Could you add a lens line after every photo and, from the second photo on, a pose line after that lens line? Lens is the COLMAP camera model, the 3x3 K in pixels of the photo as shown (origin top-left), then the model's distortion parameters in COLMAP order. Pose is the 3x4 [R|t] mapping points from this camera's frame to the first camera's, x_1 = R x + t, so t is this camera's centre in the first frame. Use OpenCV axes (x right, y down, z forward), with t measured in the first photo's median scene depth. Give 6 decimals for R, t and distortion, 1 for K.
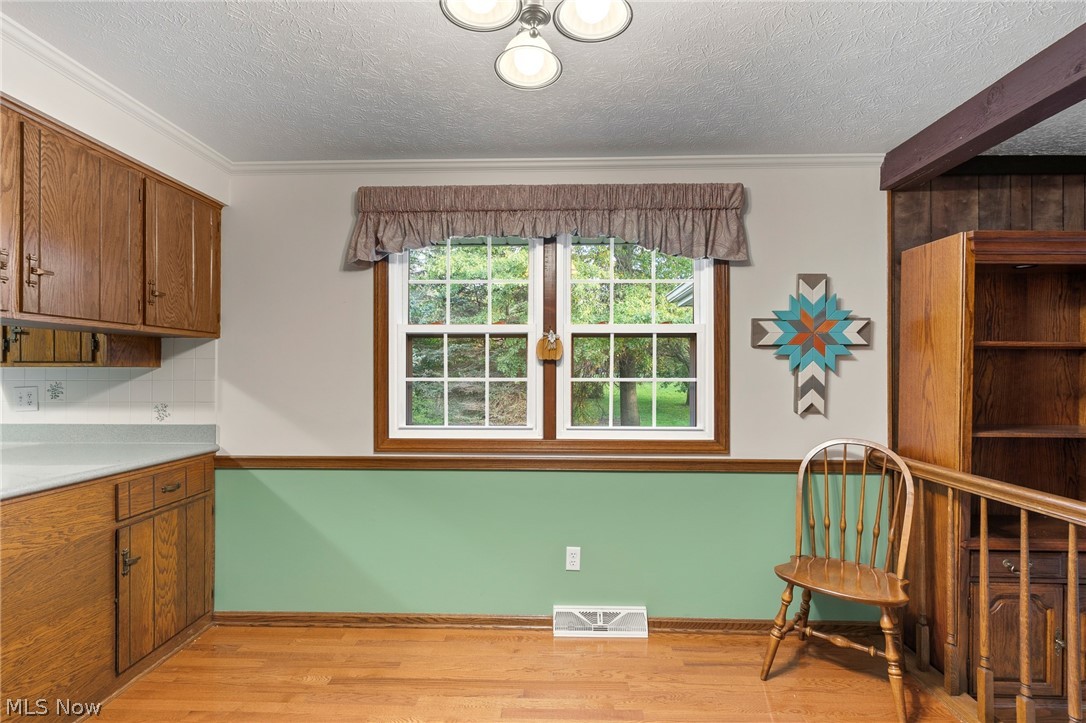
lens RADIAL K [[498.5, 0, 540.8], [0, 498.5, 367.3], [0, 0, 1]] dist [0.007786, -0.001477]
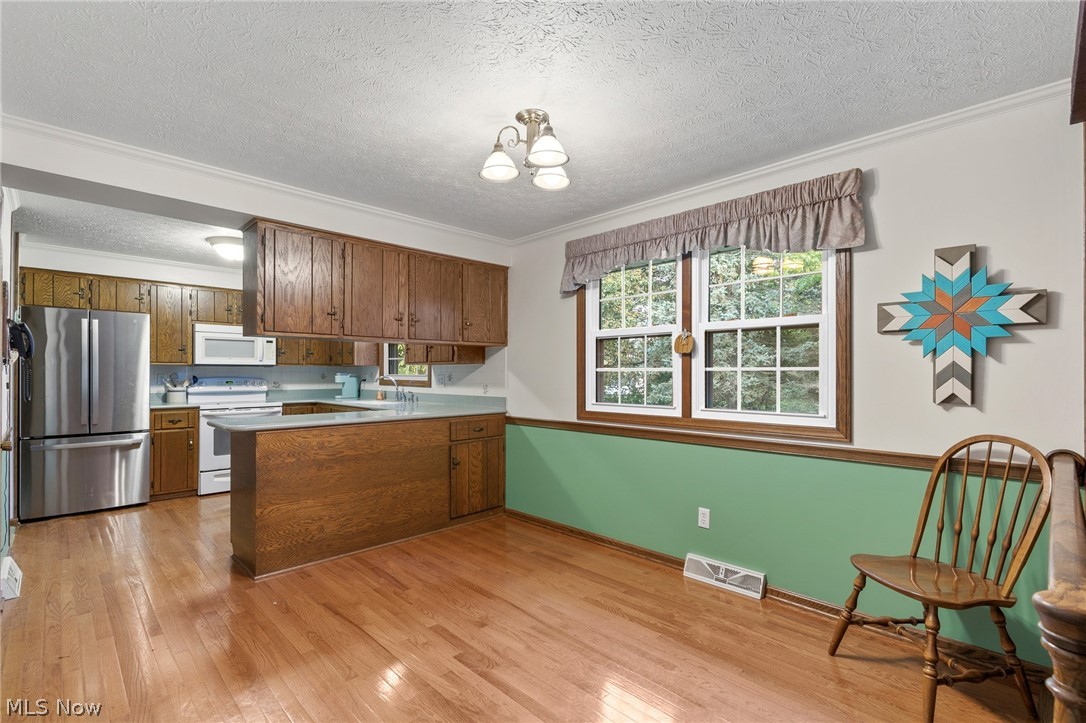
lens RADIAL K [[498.5, 0, 542.4], [0, 498.5, 367.1], [0, 0, 1]] dist [0.007786, -0.001477]
pose [[0.724072, -0.010555, -0.689644, 0.626516], [0.007250, 0.999944, -0.007692, 0.026922], [0.689686, 0.000569, 0.724108, -0.141055]]
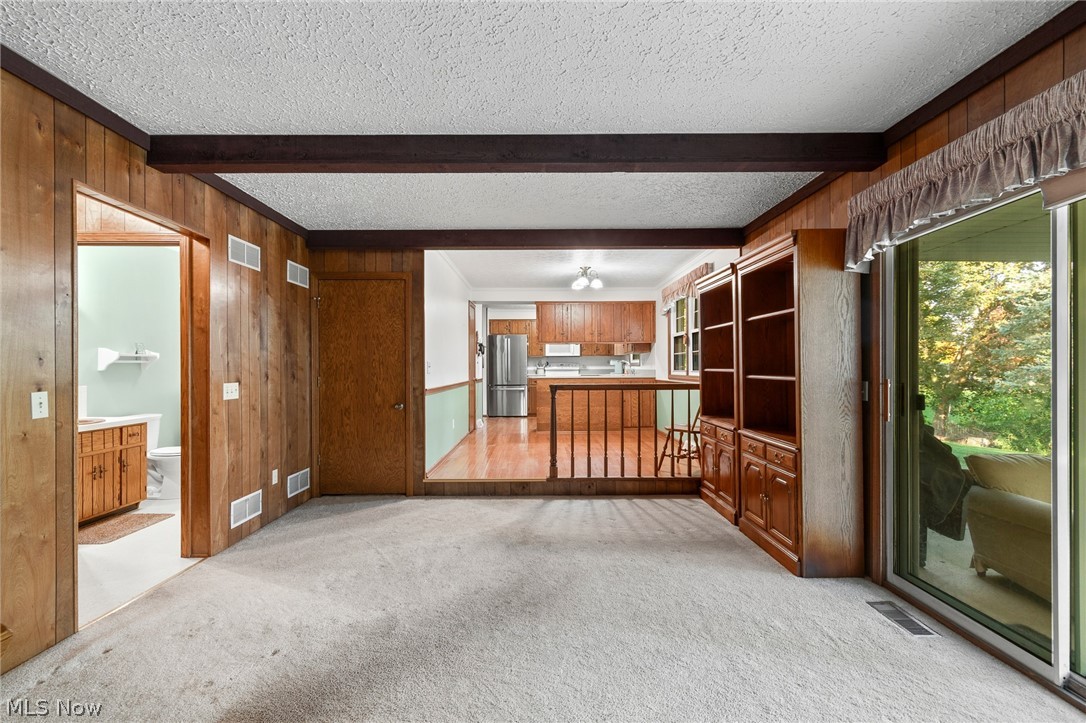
lens RADIAL K [[498.5, 0, 536.8], [0, 498.5, 366.1], [0, 0, 1]] dist [0.007786, -0.001477]
pose [[0.017645, -0.009005, -0.999804, 2.594736], [0.010177, 0.999909, -0.008826, 0.115211], [0.999793, -0.010020, 0.017735, 0.197972]]
